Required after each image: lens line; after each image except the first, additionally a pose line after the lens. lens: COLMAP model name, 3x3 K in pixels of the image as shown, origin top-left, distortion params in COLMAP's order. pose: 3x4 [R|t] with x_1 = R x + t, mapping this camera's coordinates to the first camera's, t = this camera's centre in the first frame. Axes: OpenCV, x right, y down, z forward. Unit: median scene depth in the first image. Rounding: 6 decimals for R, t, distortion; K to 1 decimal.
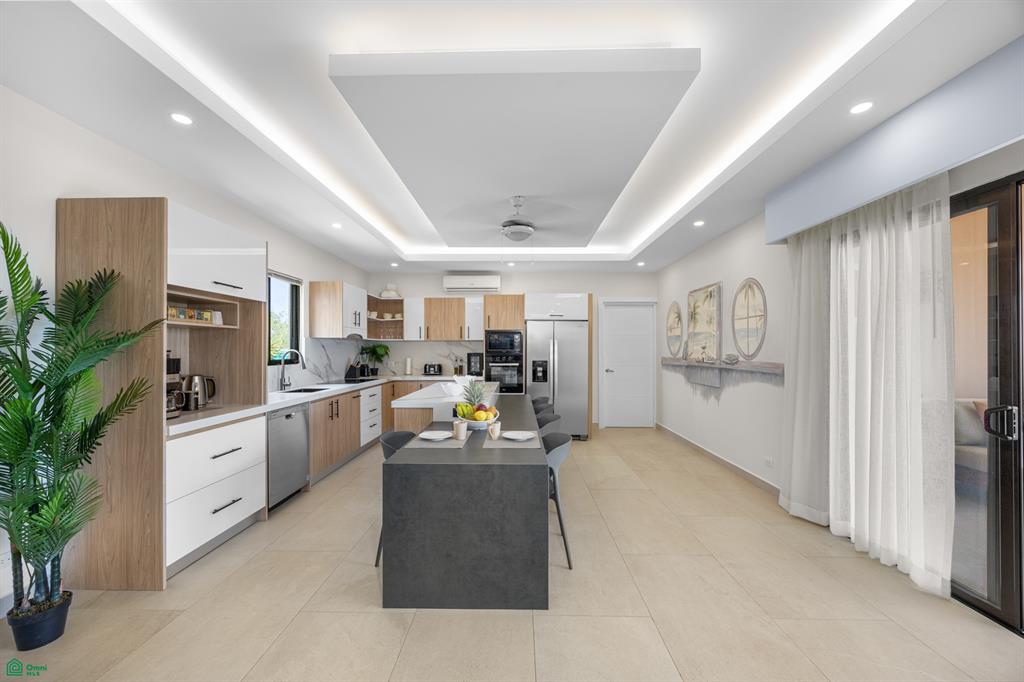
lens RADIAL K [[392.8, 0, 514.8], [0, 392.8, 347.4], [0, 0, 1]] dist [0.002141, 0.000215]
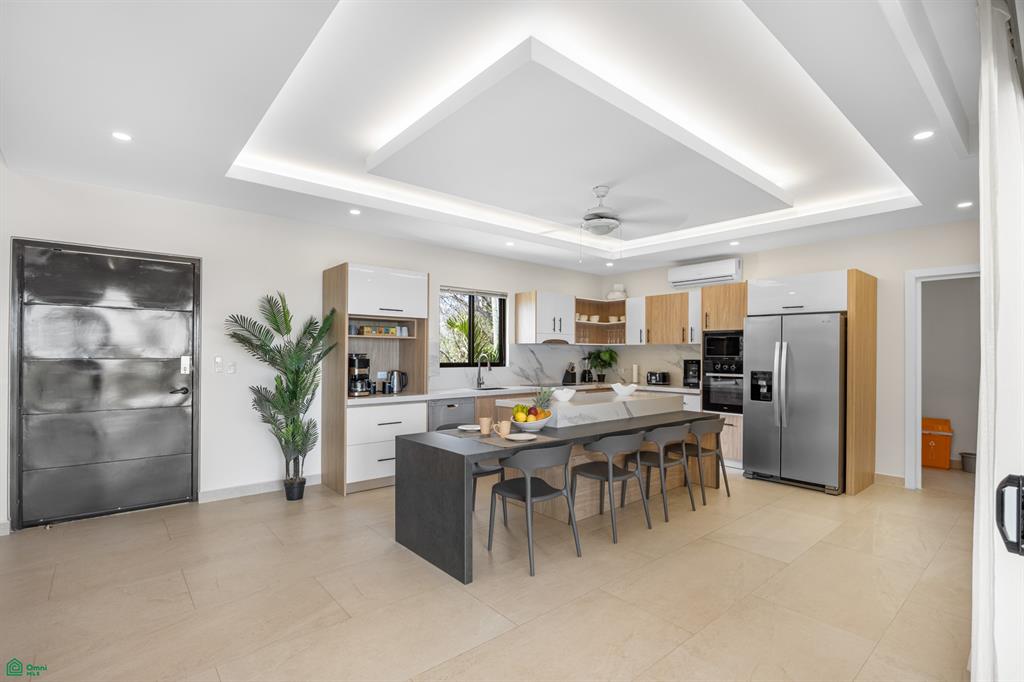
lens RADIAL K [[482.4, 0, 512.5], [0, 482.4, 354.9], [0, 0, 1]] dist [-0.001171, -0.000062]
pose [[0.663745, 0.005513, -0.747939, 0.420391], [-0.002795, 0.999984, 0.004891, 0.000382], [0.747954, -0.001155, 0.663750, 0.064532]]
